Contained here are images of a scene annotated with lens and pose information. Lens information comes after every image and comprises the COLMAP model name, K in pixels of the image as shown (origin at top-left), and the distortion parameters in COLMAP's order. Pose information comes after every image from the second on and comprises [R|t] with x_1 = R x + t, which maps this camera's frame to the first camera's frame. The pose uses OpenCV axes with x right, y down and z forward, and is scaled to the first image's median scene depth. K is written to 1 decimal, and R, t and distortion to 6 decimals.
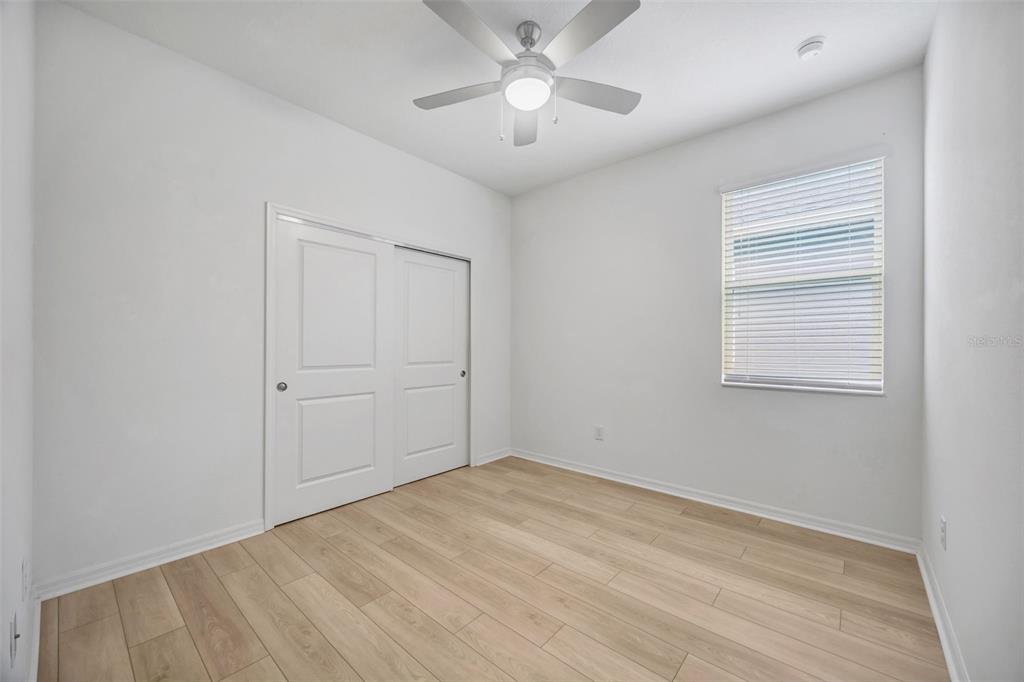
lens RADIAL K [[397.2, 0, 513.9], [0, 397.2, 338.2], [0, 0, 1]] dist [-0.001303, -0.000018]
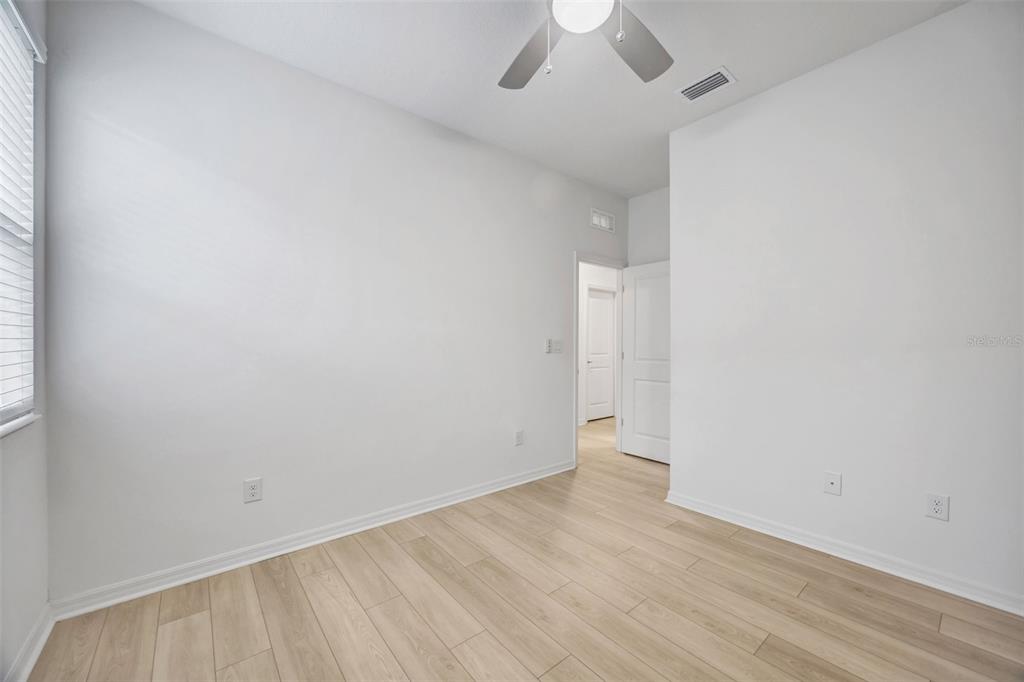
lens RADIAL K [[397.2, 0, 513.9], [0, 397.2, 338.2], [0, 0, 1]] dist [-0.001303, -0.000018]
pose [[-0.986231, 0.000942, 0.165372, 0.030006], [-0.003607, 0.999623, -0.027205, 0.024543], [-0.165335, -0.027427, -0.985856, 1.643103]]
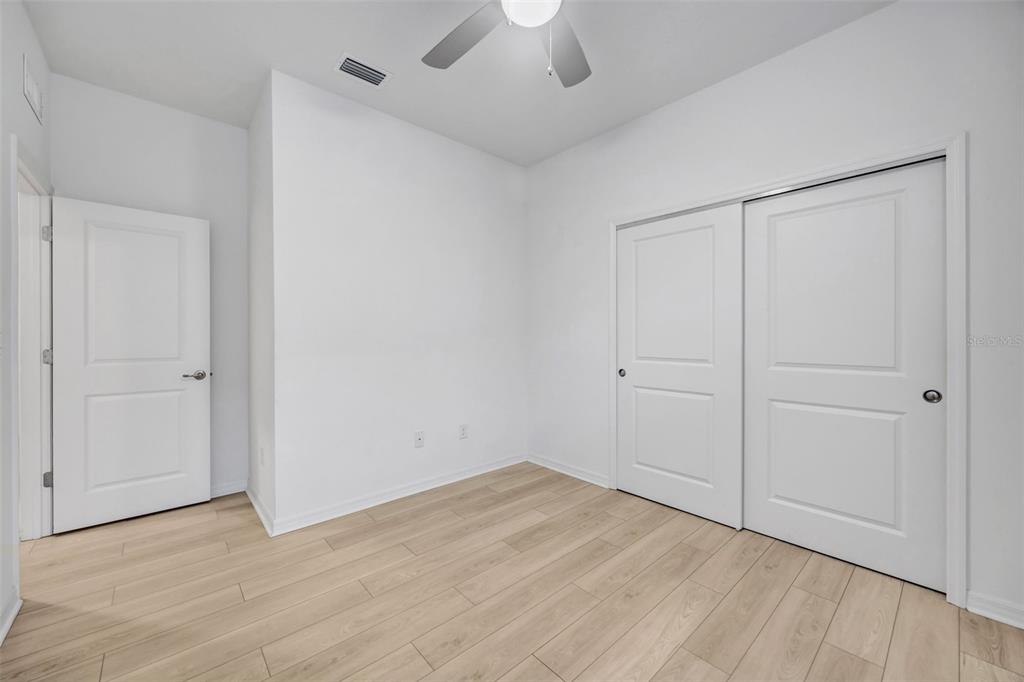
lens RADIAL K [[397.2, 0, 513.9], [0, 397.2, 338.2], [0, 0, 1]] dist [-0.001303, -0.000018]
pose [[-0.120753, 0.003080, -0.992678, 0.719890], [0.012992, 0.999914, 0.001522, 0.018293], [0.992598, -0.012713, -0.120783, 0.983912]]
